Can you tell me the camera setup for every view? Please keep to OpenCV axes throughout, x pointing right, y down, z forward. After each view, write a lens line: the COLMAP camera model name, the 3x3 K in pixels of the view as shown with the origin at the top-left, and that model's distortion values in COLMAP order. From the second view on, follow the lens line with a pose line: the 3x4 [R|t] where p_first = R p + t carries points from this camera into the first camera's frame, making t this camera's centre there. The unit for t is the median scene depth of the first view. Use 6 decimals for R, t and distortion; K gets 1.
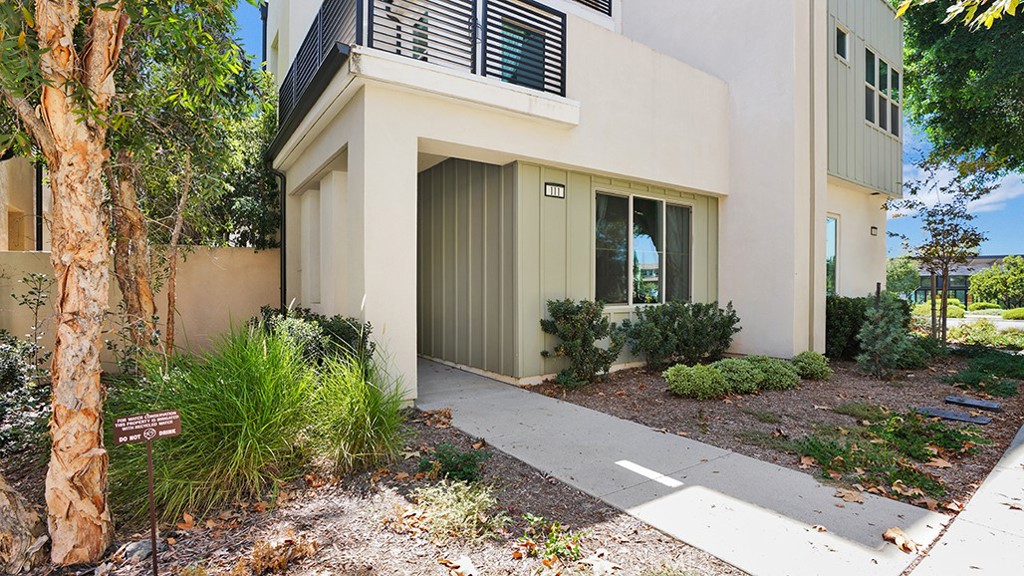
lens RADIAL K [[490.8, 0, 512.6], [0, 490.8, 293.5], [0, 0, 1]] dist [-0.066584, 0.032385]
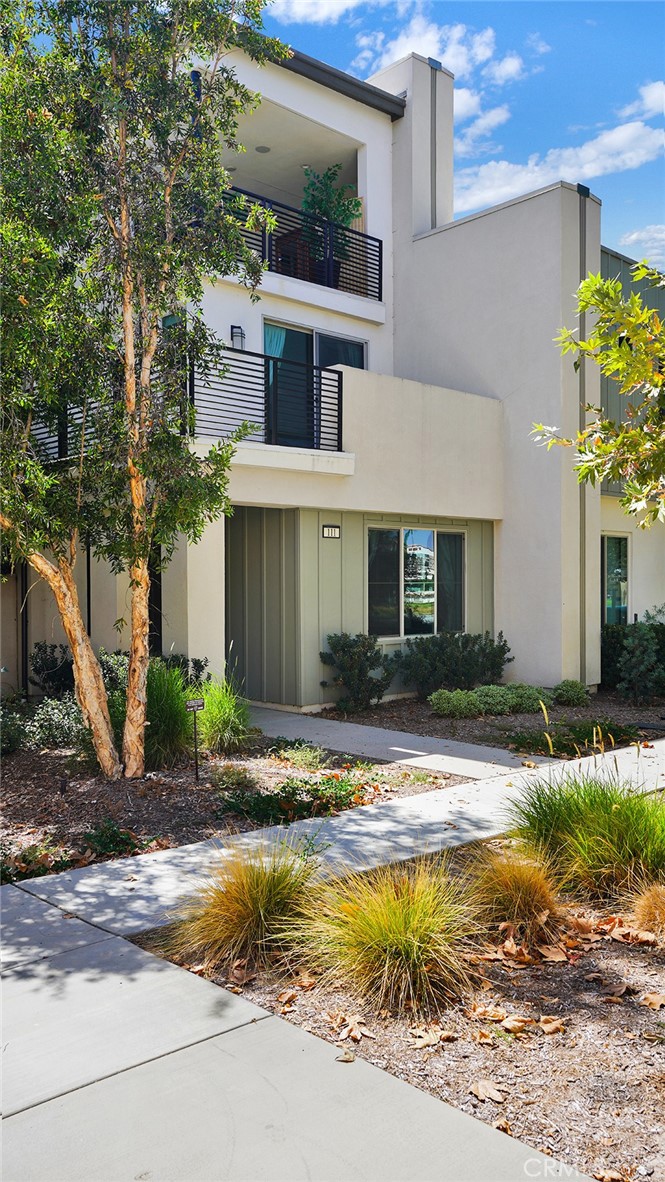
lens RADIAL K [[982.8, 0, 329.8], [0, 982.8, 545.6], [0, 0, 1]] dist [0.078645, 0.001830]
pose [[0.988922, 0.002443, 0.148418, -0.235614], [0.004391, 0.998946, -0.045699, -0.080135], [-0.148373, 0.045844, 0.987868, -1.123454]]
